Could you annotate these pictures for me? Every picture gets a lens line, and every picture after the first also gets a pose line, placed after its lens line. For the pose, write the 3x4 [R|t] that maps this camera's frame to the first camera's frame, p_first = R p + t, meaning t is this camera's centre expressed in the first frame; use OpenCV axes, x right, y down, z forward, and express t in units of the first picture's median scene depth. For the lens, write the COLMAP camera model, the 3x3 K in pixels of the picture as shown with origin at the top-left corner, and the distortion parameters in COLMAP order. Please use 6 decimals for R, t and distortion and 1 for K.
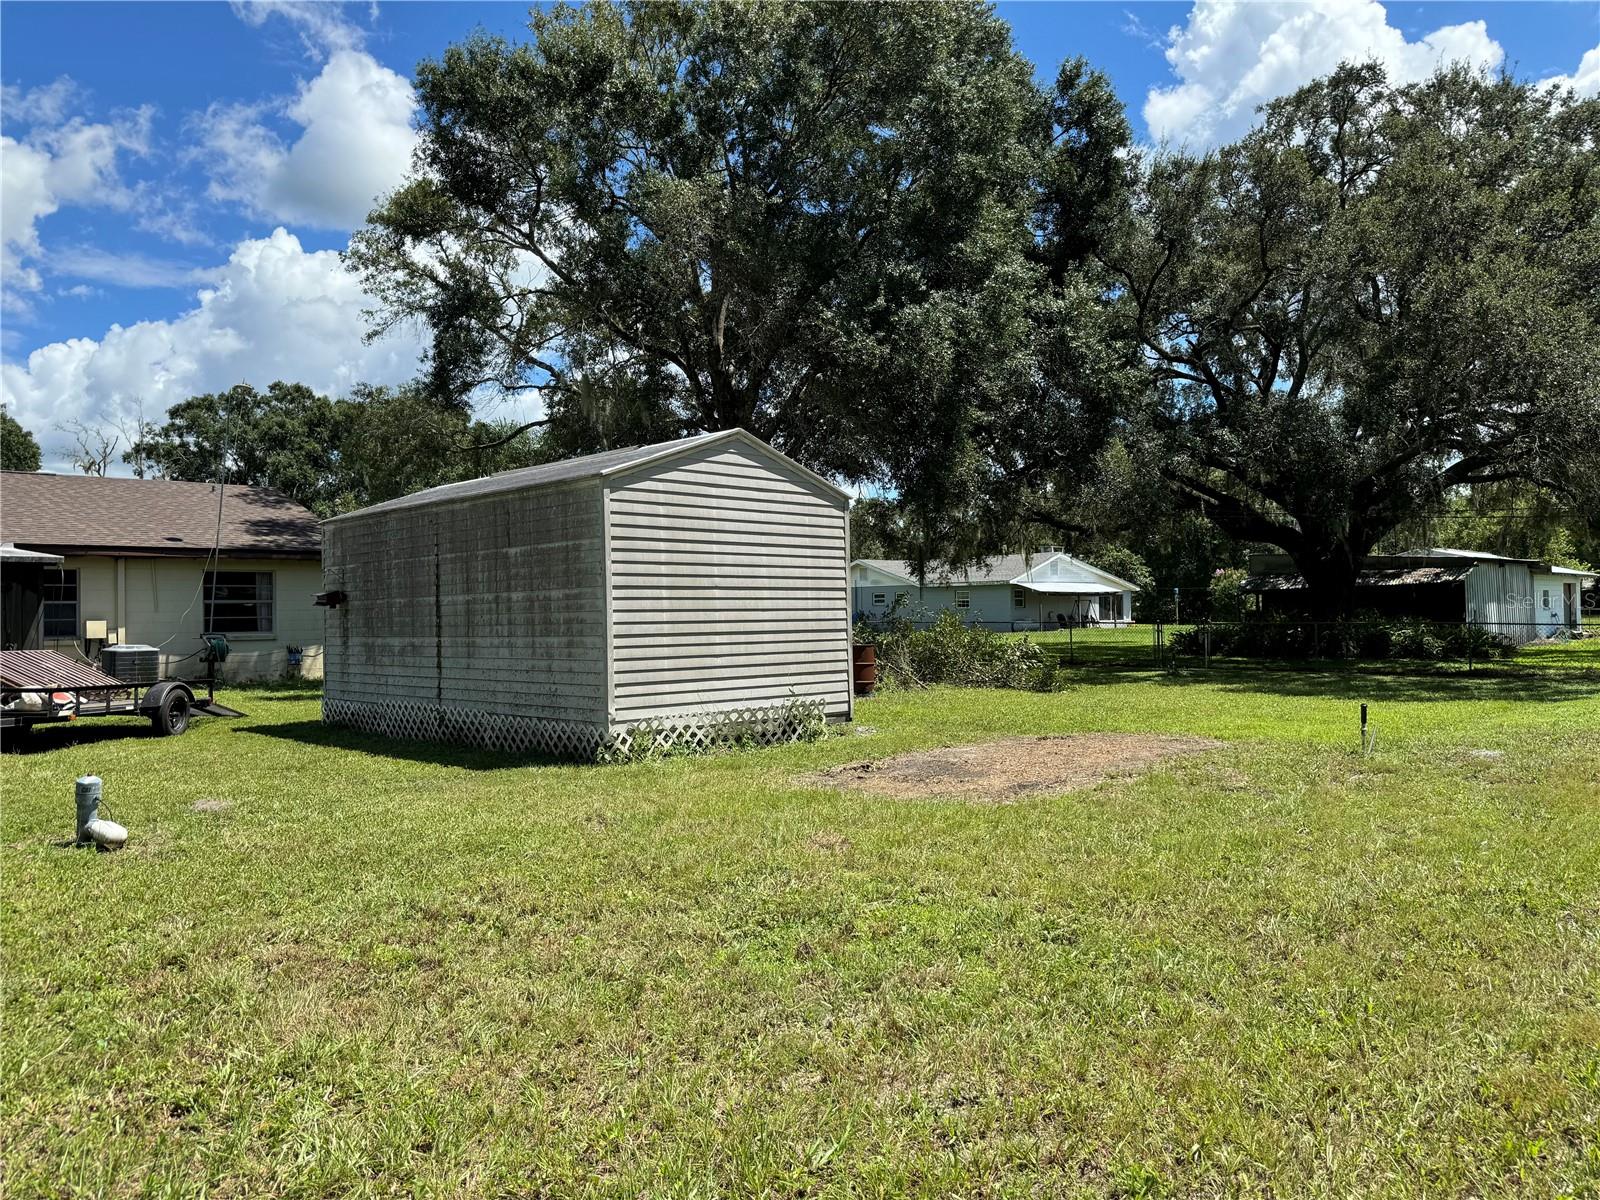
lens RADIAL K [[1112.1, 0, 799.2], [0, 1112.1, 608.0], [0, 0, 1]] dist [0.062189, -0.099850]
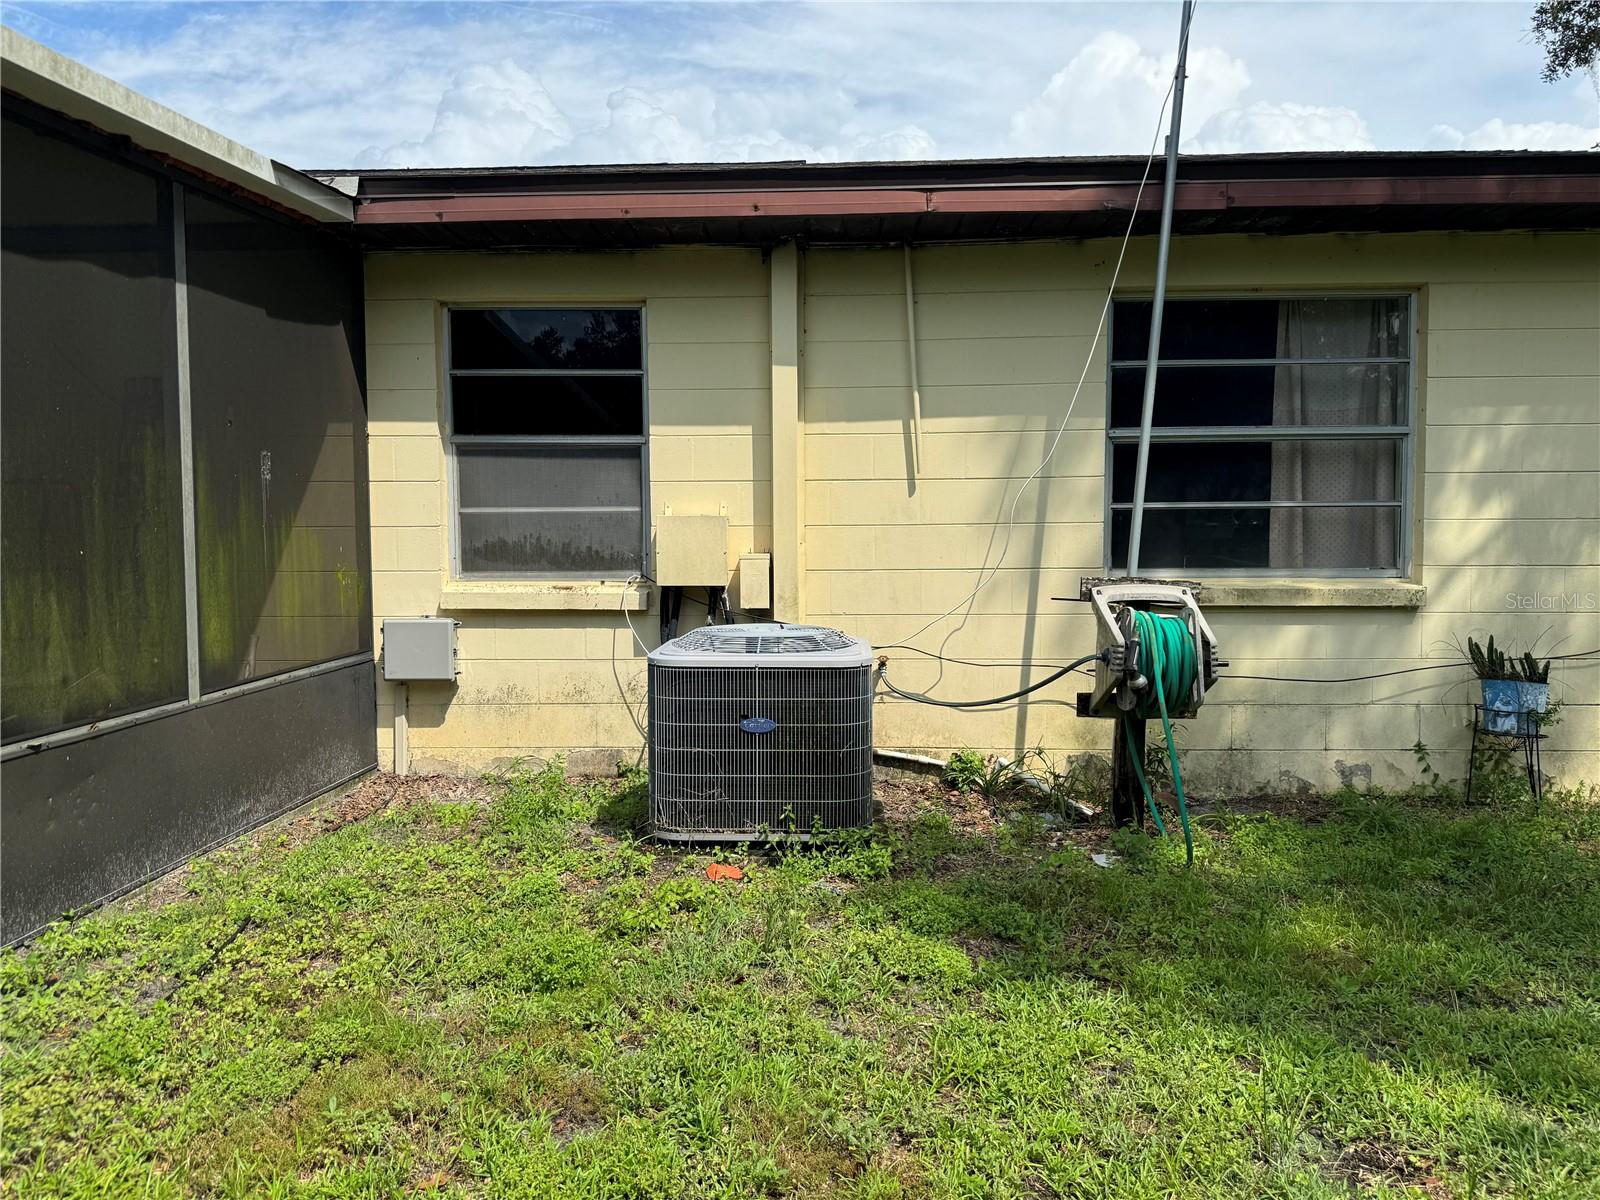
lens RADIAL K [[1112.1, 0, 799.2], [0, 1112.1, 608.0], [0, 0, 1]] dist [0.062189, -0.099850]
pose [[0.695279, 0.043085, -0.717448, -0.841487], [0.001066, 0.998139, 0.060974, 0.032566], [0.718740, -0.043159, 0.693939, 1.633557]]
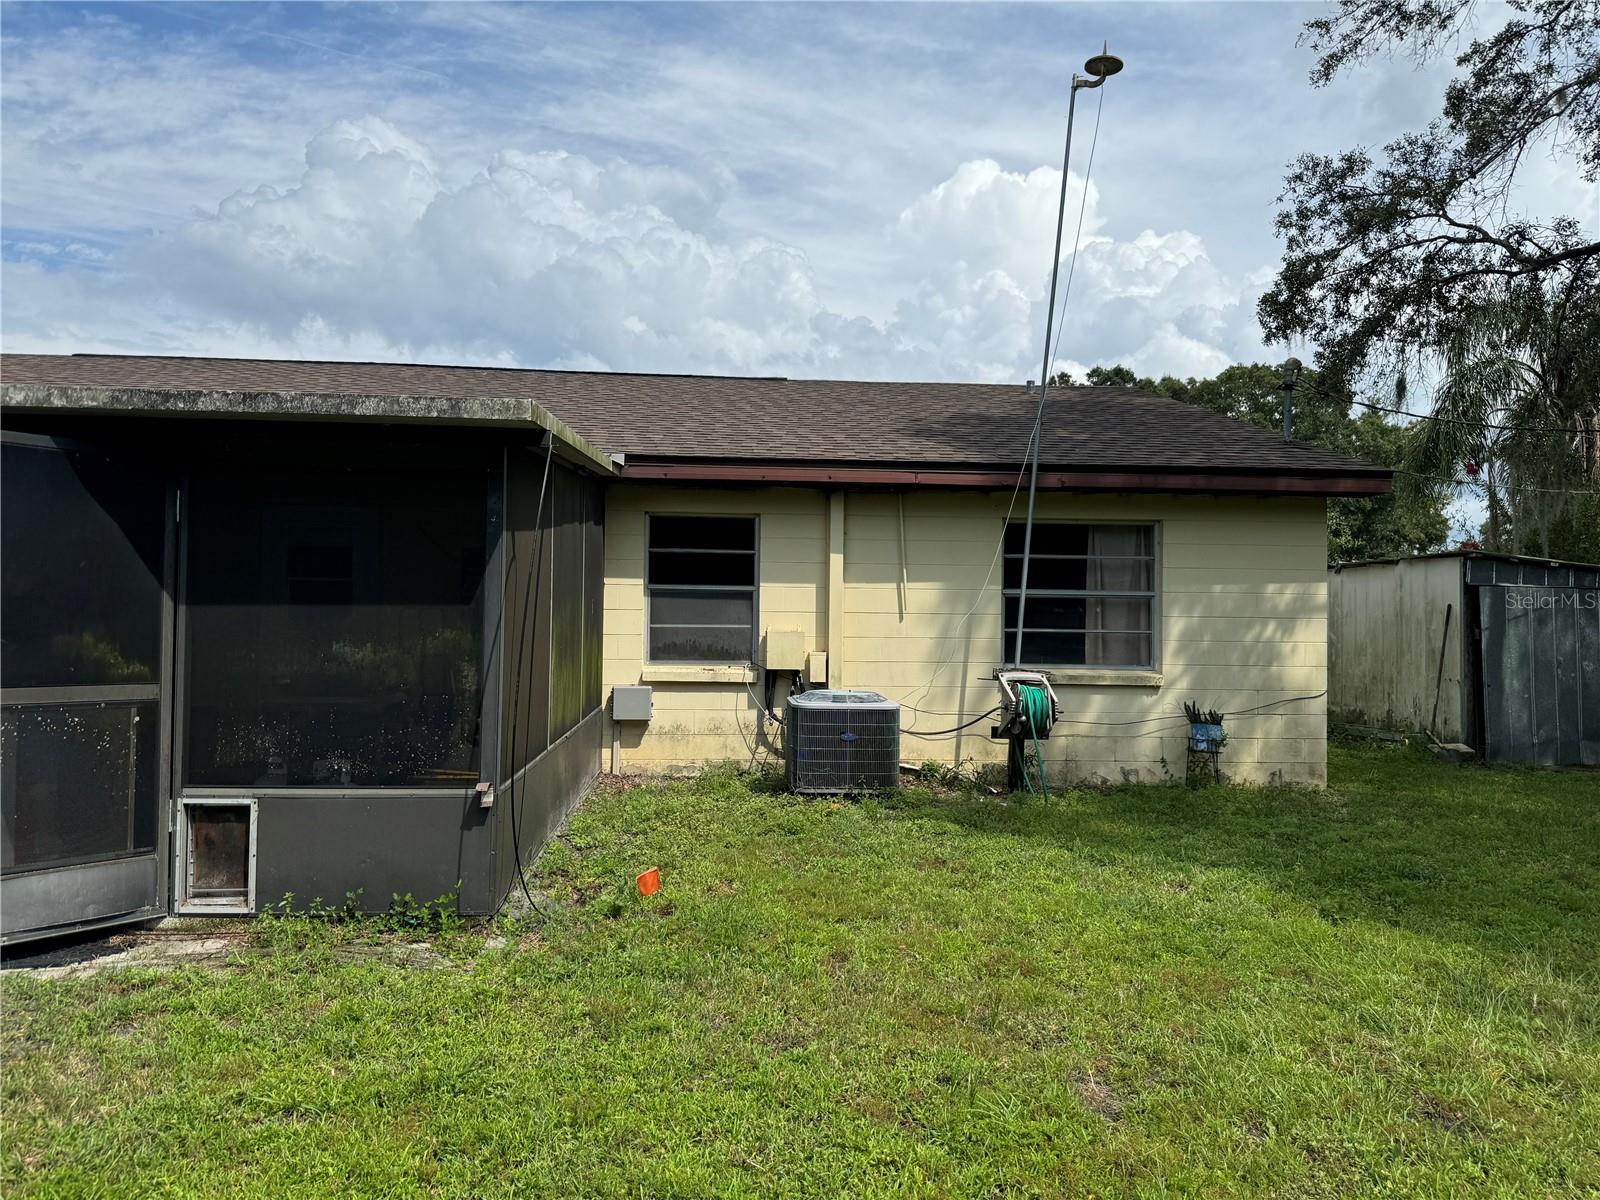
lens RADIAL K [[1112.1, 0, 799.2], [0, 1112.1, 608.0], [0, 0, 1]] dist [0.062189, -0.099850]
pose [[0.776147, 0.005877, -0.630525, -0.660839], [-0.016864, 0.999792, -0.011440, 0.014115], [0.630327, 0.019512, 0.776085, 1.271085]]
